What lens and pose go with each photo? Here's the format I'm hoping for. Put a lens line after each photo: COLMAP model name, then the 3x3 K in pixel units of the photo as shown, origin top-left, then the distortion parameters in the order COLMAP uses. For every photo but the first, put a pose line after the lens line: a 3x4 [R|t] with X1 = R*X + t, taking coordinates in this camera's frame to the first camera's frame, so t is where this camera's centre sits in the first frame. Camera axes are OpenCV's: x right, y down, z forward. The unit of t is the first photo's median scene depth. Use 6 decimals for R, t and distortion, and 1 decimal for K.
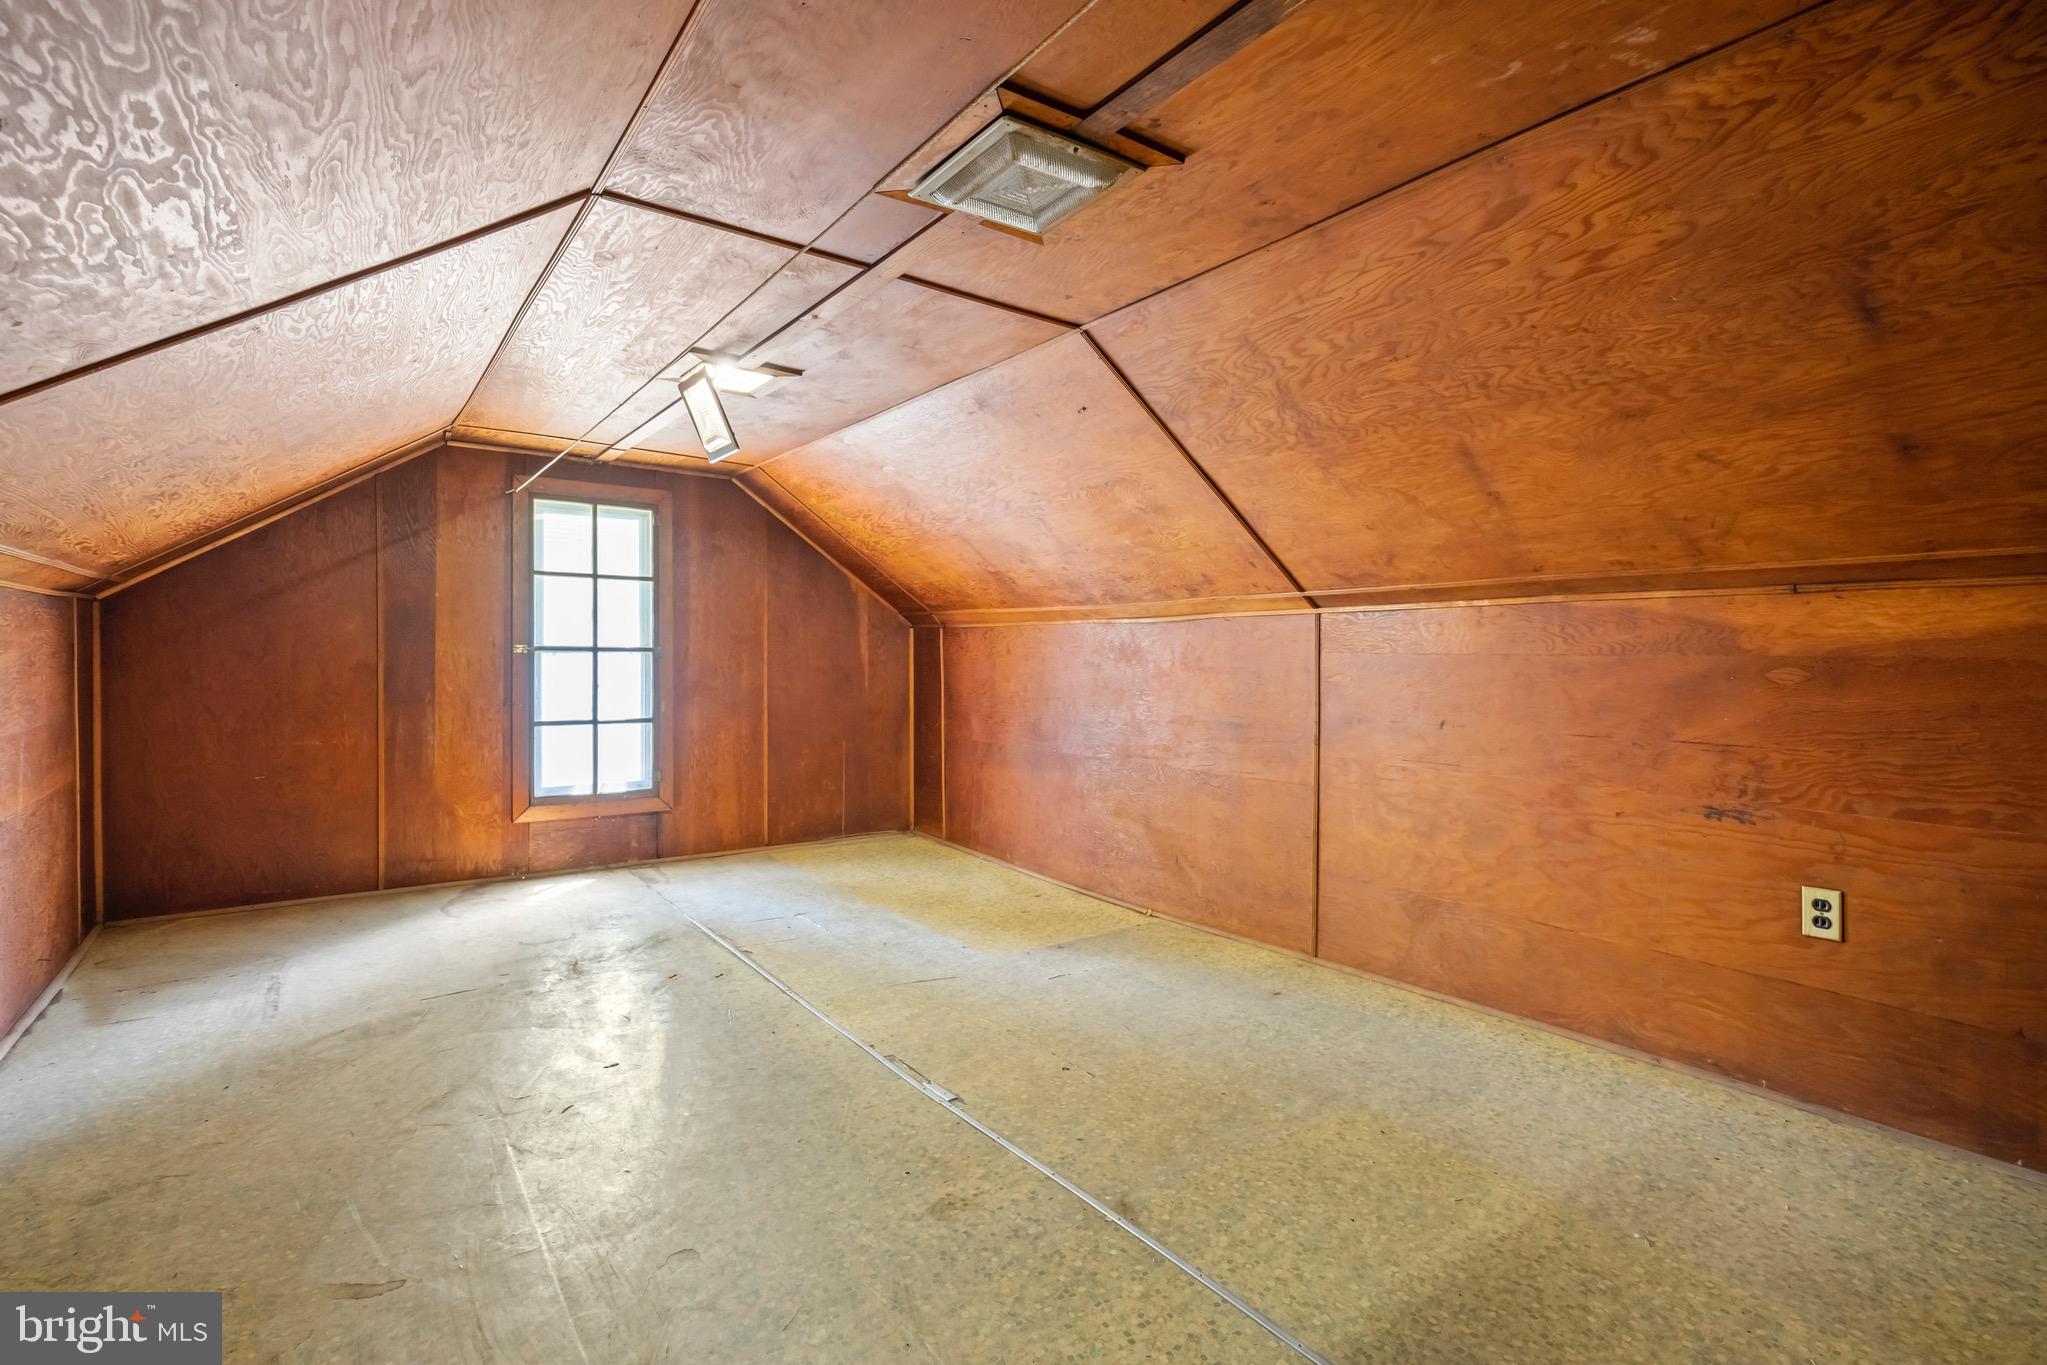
lens RADIAL K [[937.1, 0, 1021.8], [0, 937.1, 670.2], [0, 0, 1]] dist [-0.004788, 0.000916]
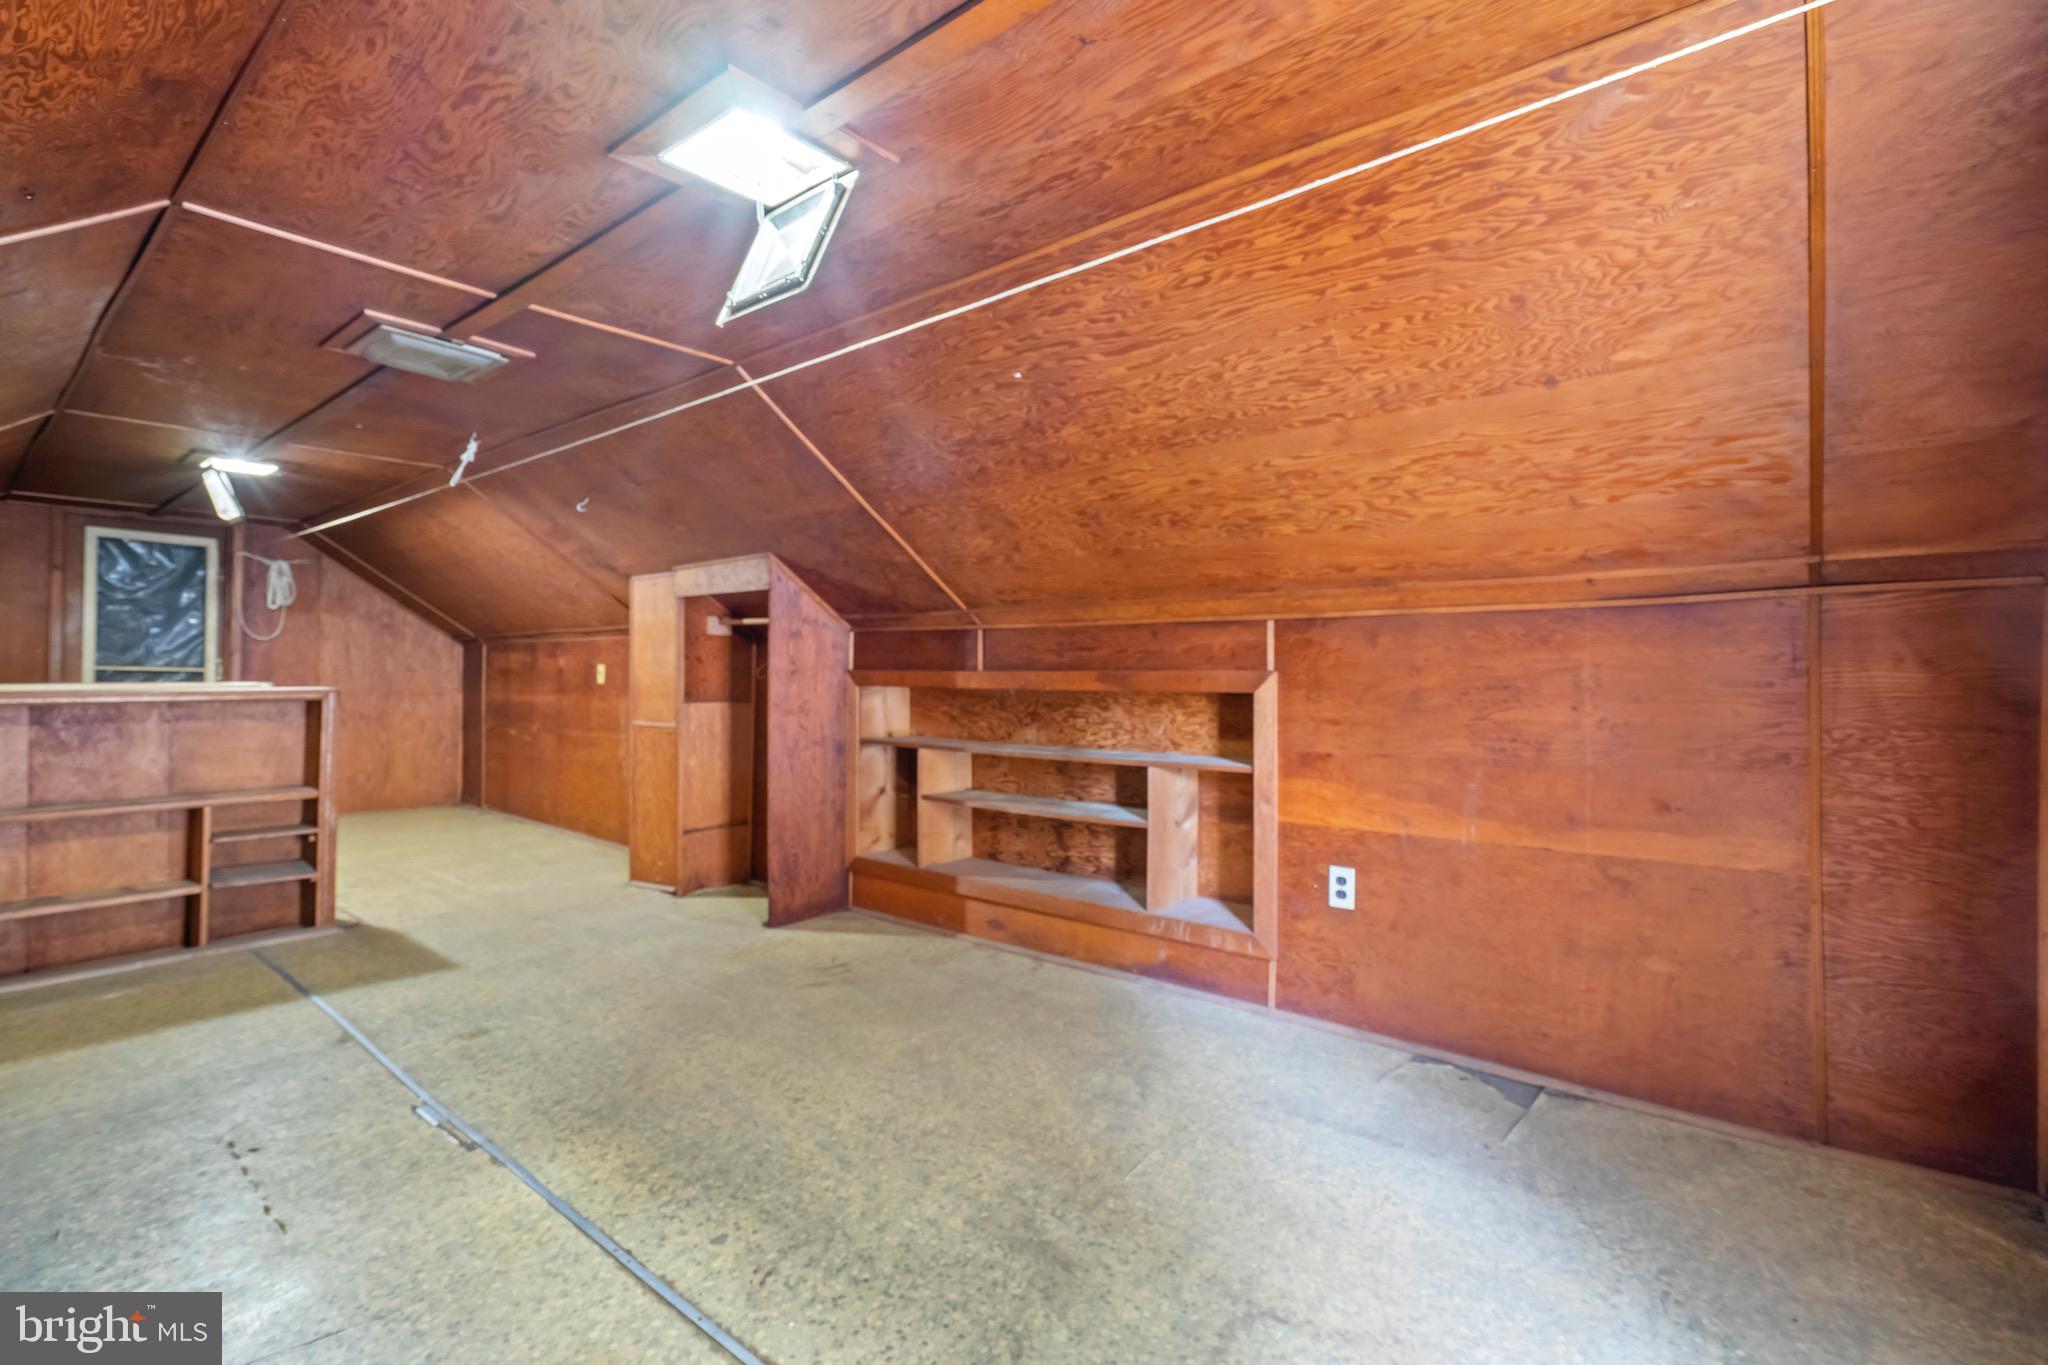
lens RADIAL K [[937.5, 0, 1025.2], [0, 937.5, 673.2], [0, 0, 1]] dist [-0.004788, 0.000916]
pose [[-0.972190, -0.010370, -0.233963, -0.487842], [-0.014897, 0.999734, 0.017588, -0.041632], [0.233718, 0.020584, -0.972087, 2.225336]]
